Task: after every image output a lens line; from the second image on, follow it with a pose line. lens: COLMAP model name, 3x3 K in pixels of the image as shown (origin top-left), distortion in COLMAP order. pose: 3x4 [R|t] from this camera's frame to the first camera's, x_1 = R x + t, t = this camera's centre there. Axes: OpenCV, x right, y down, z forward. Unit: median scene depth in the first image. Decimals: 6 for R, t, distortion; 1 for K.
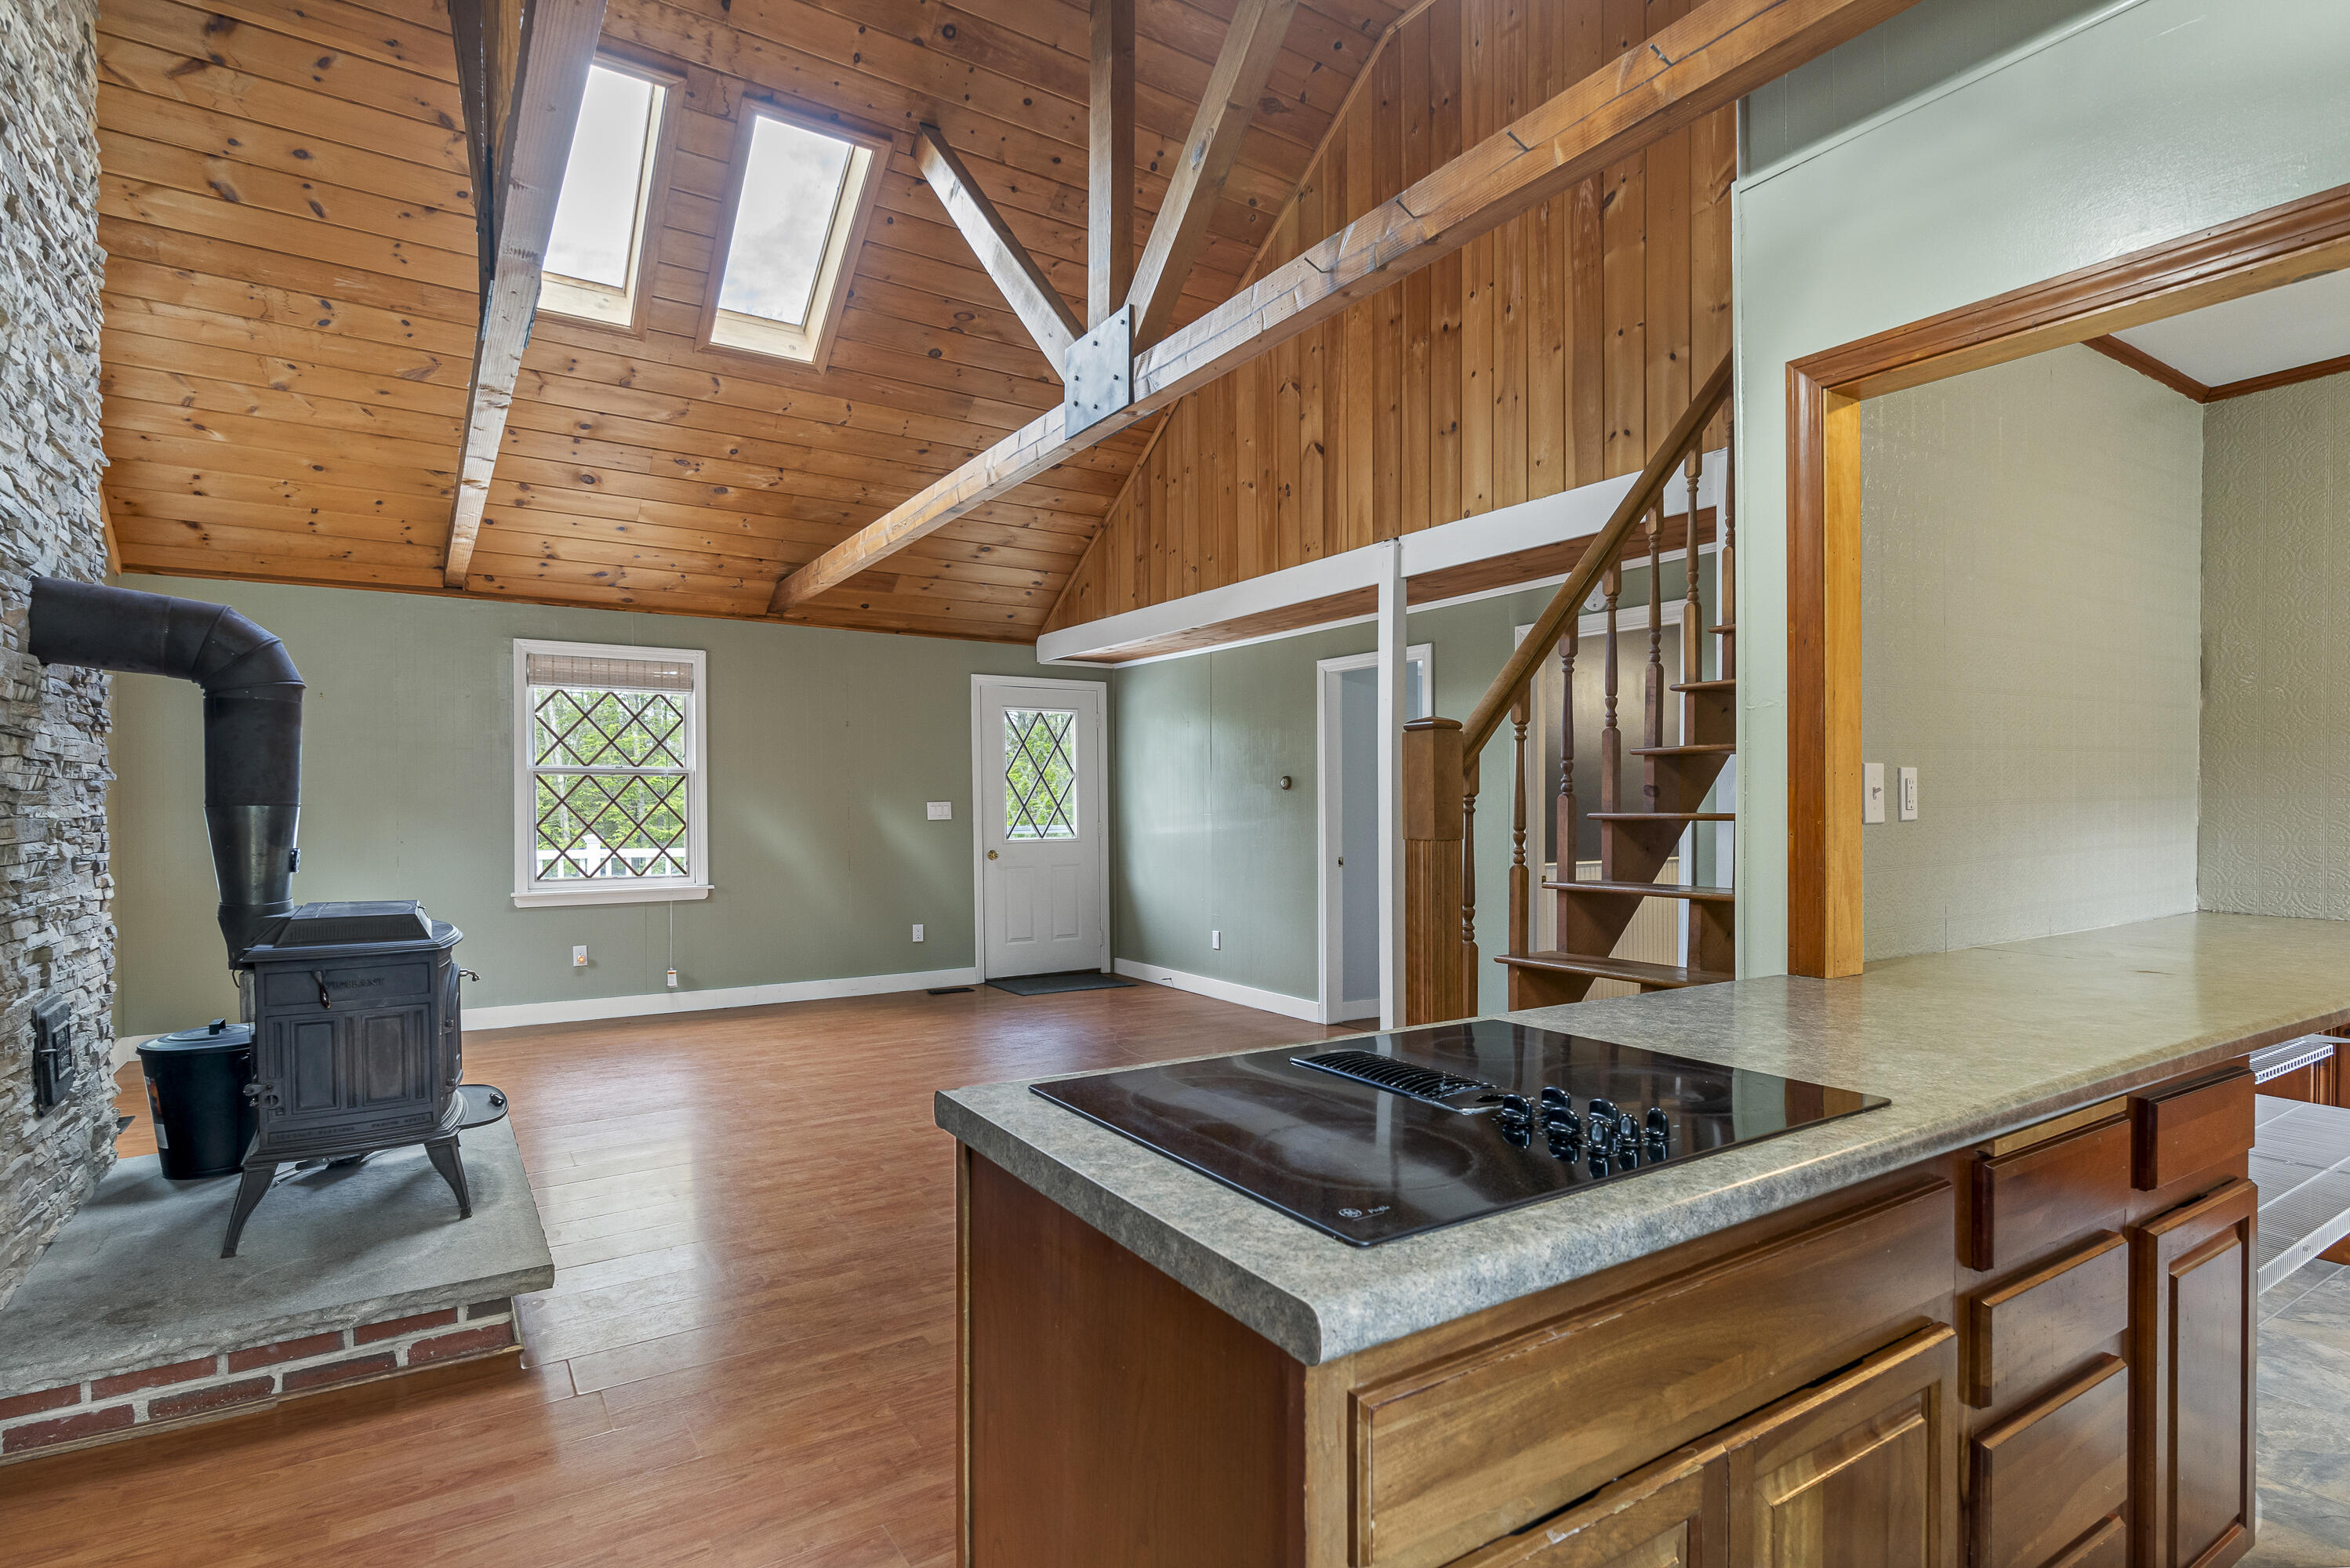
lens RADIAL K [[1160.5, 0, 1151.5], [0, 1160.5, 826.2], [0, 0, 1]] dist [-0.007739, 0.003591]
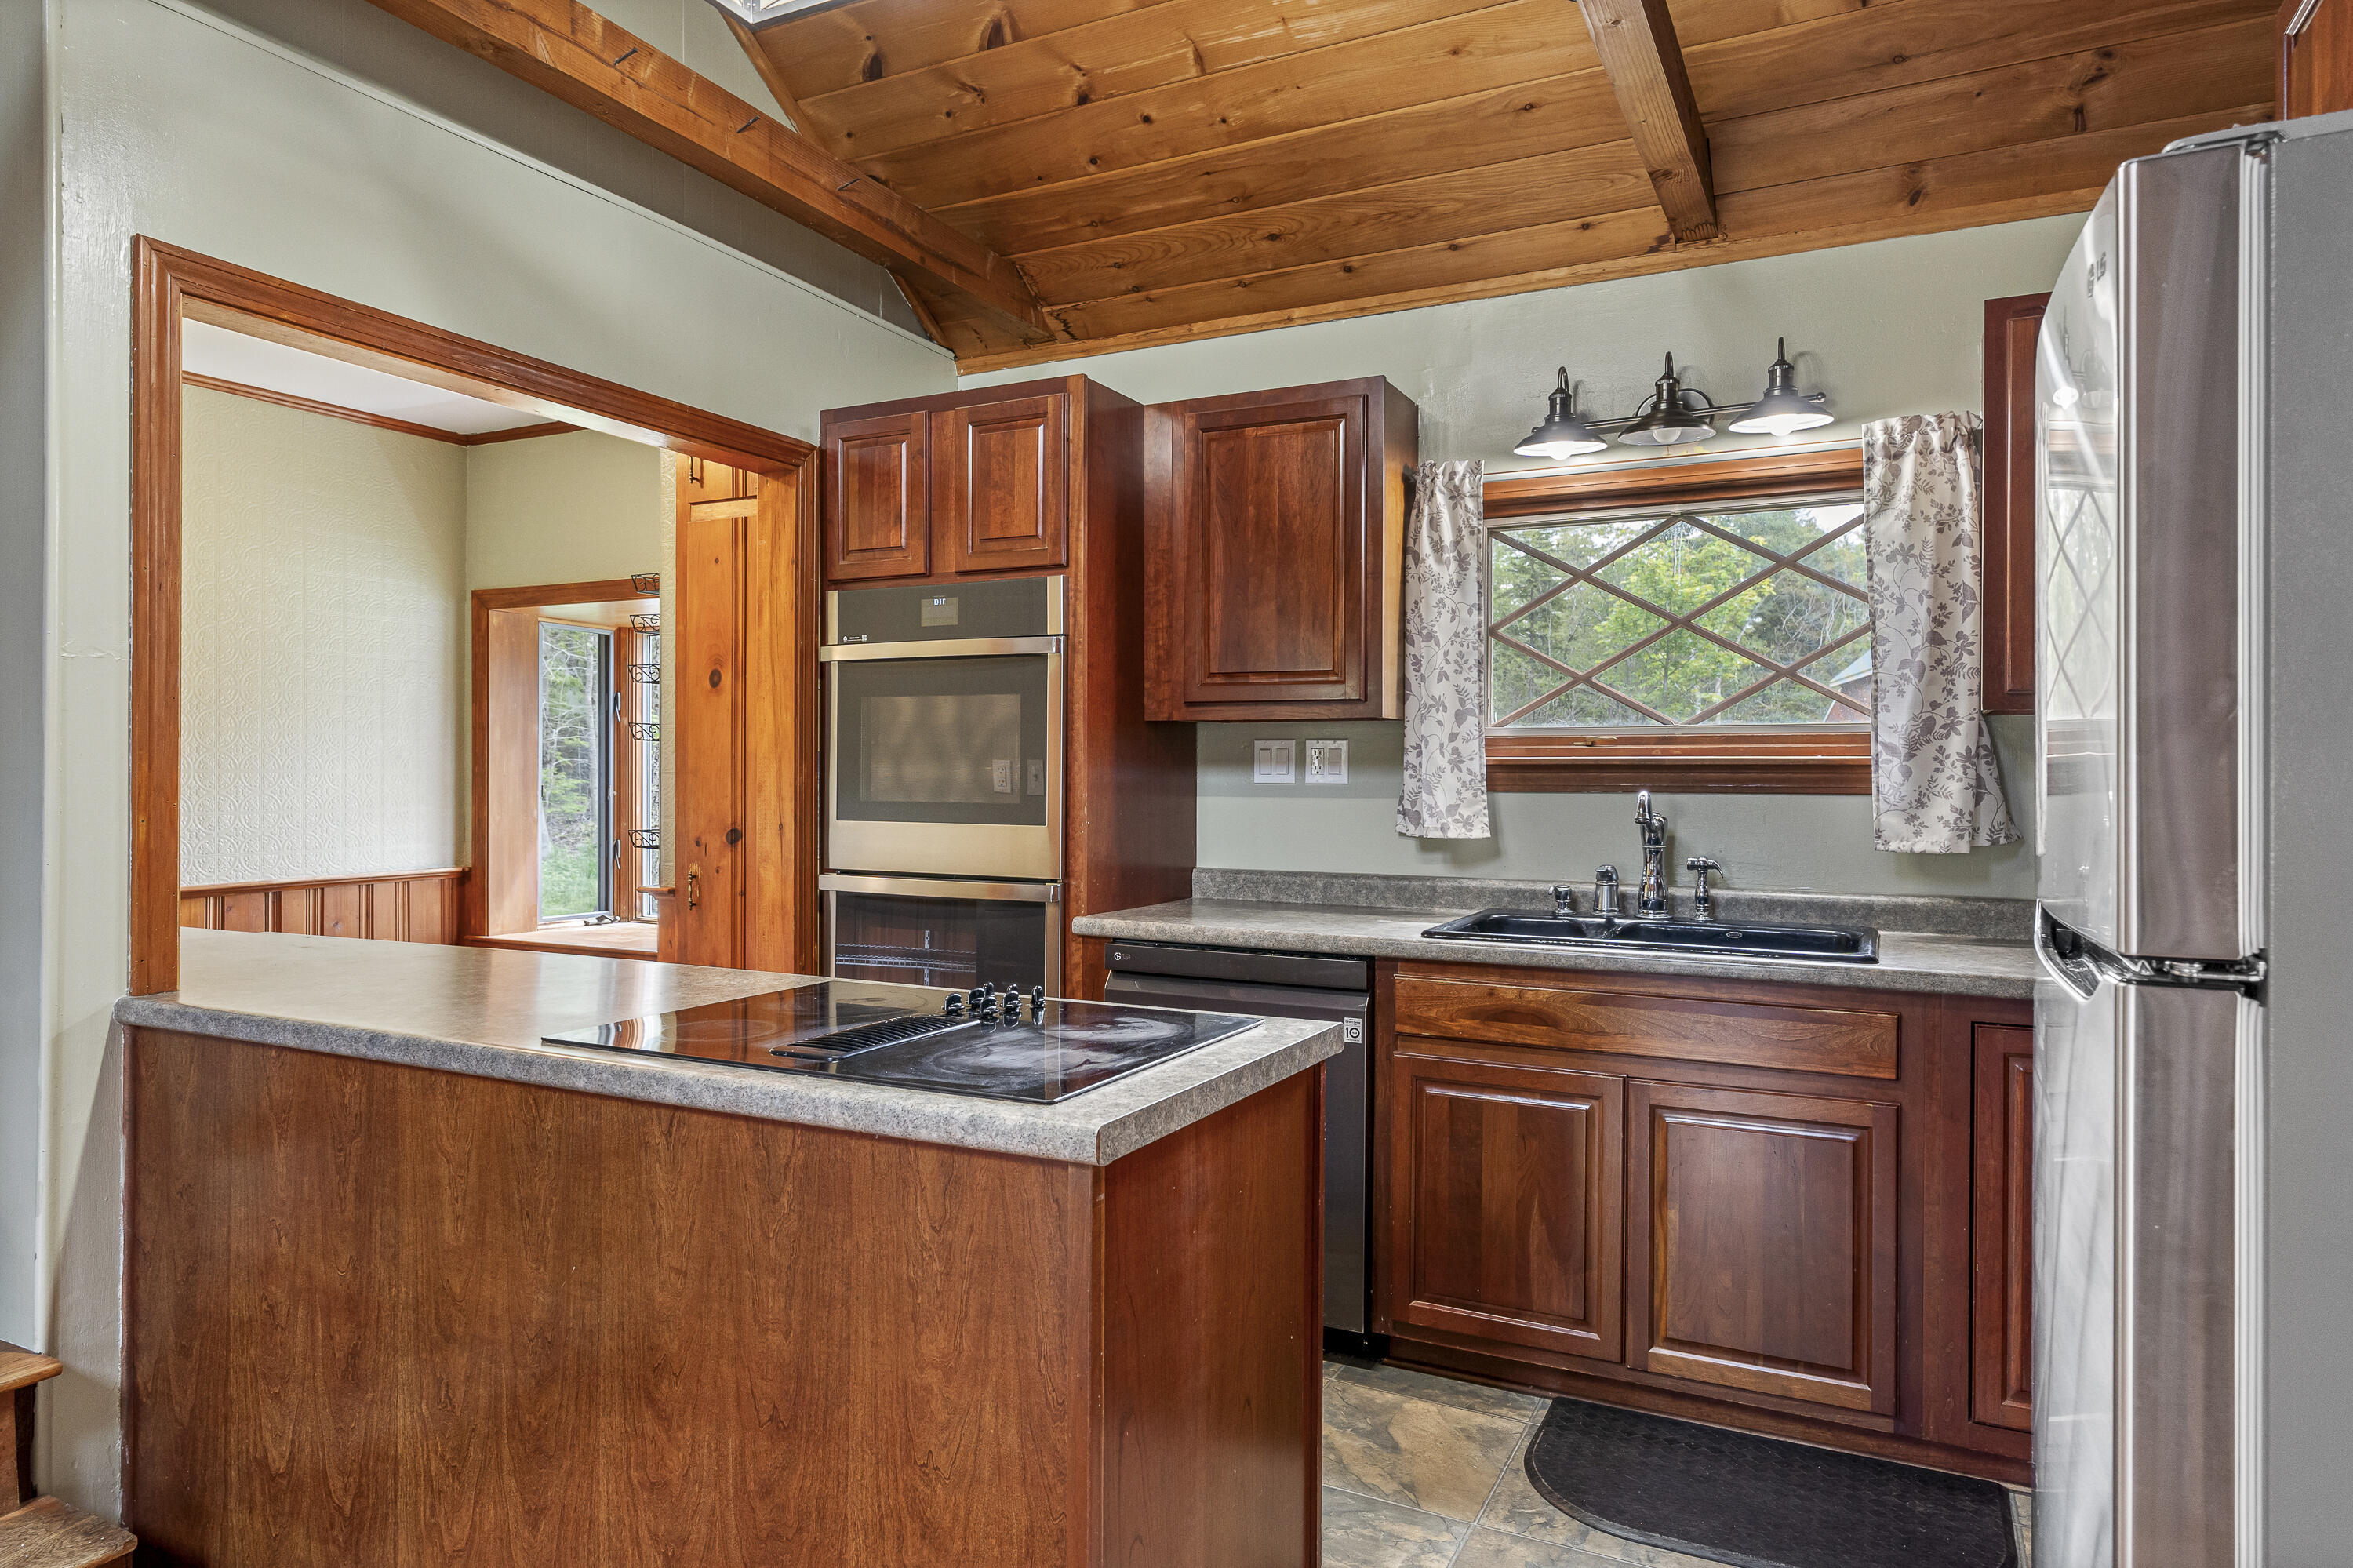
lens RADIAL K [[1391.5, 0, 1203.4], [0, 1391.5, 785.6], [0, 0, 1]] dist [-0.006943, 0.007089]
pose [[-0.521233, -0.006859, 0.853387, -0.224642], [0.013770, 0.999770, 0.016446, -0.008045], [-0.853303, 0.020323, -0.521019, 0.300020]]
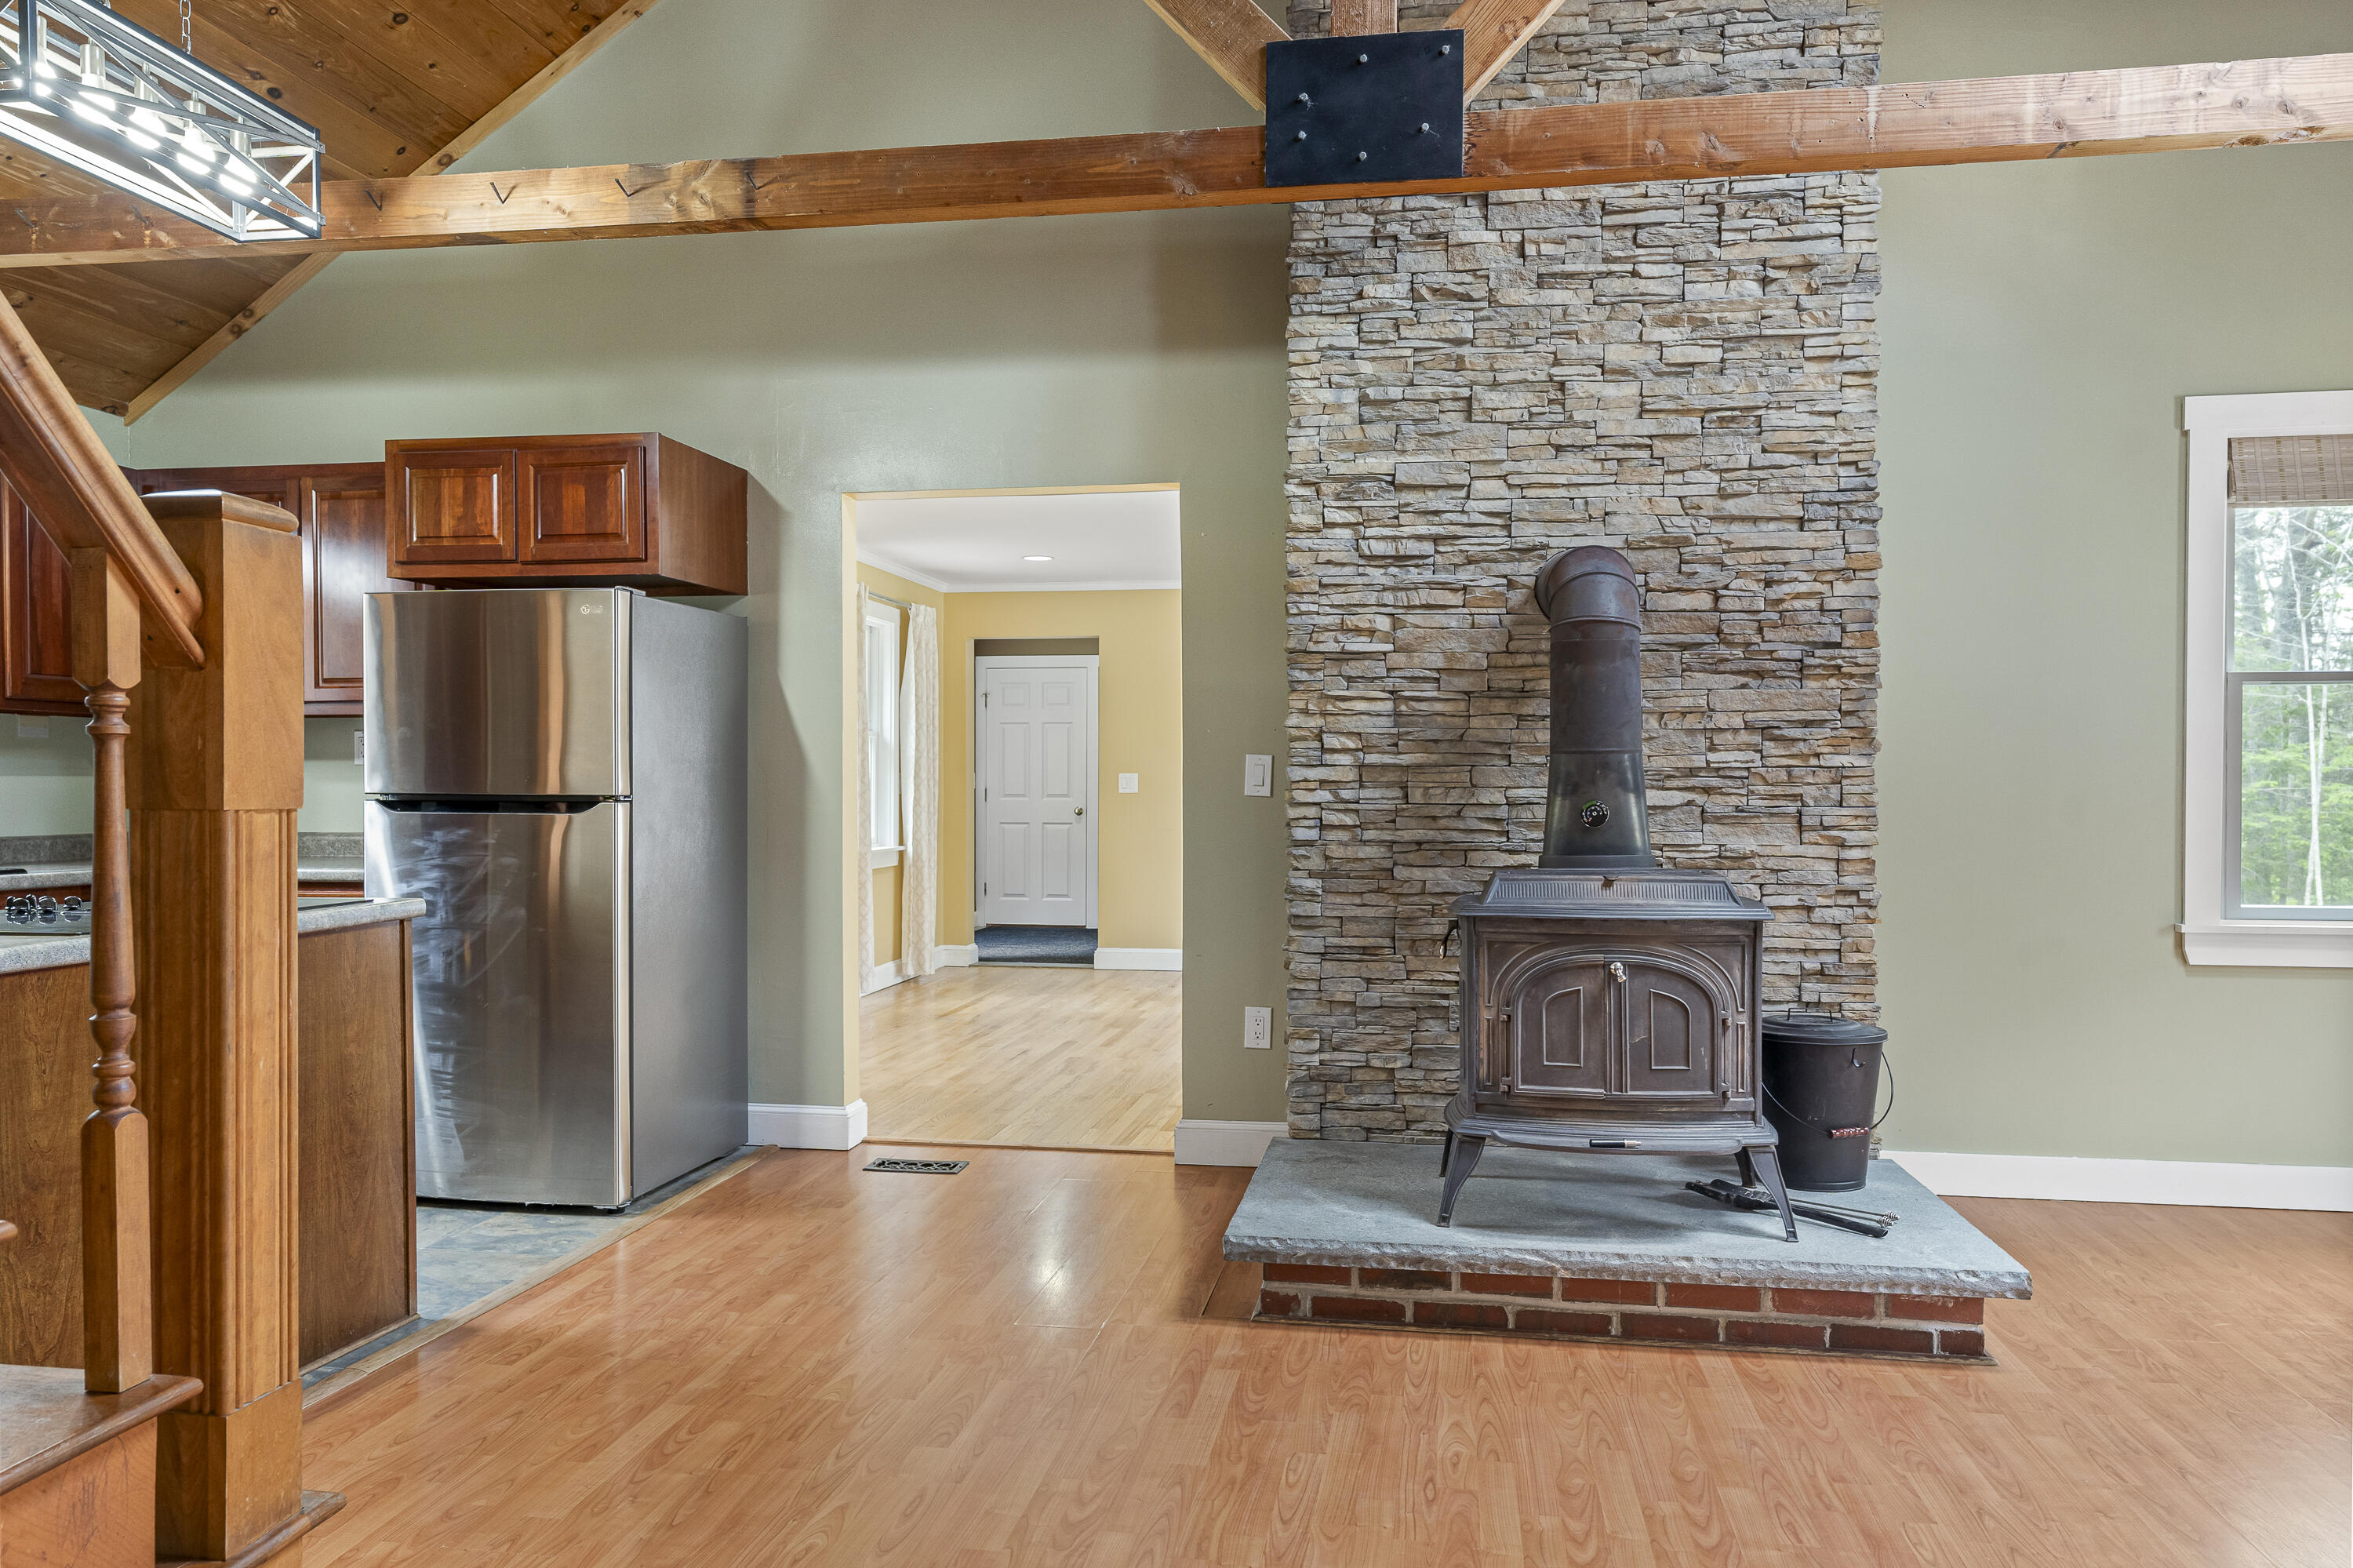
lens RADIAL K [[1638.3, 0, 1175.0], [0, 1638.3, 807.9], [0, 0, 1]] dist [-0.000422, 0.015279]
pose [[-0.660529, 0.013660, -0.750676, 0.212614], [-0.012349, 0.999502, 0.029054, -0.003779], [0.750699, 0.028461, -0.660031, 0.767425]]
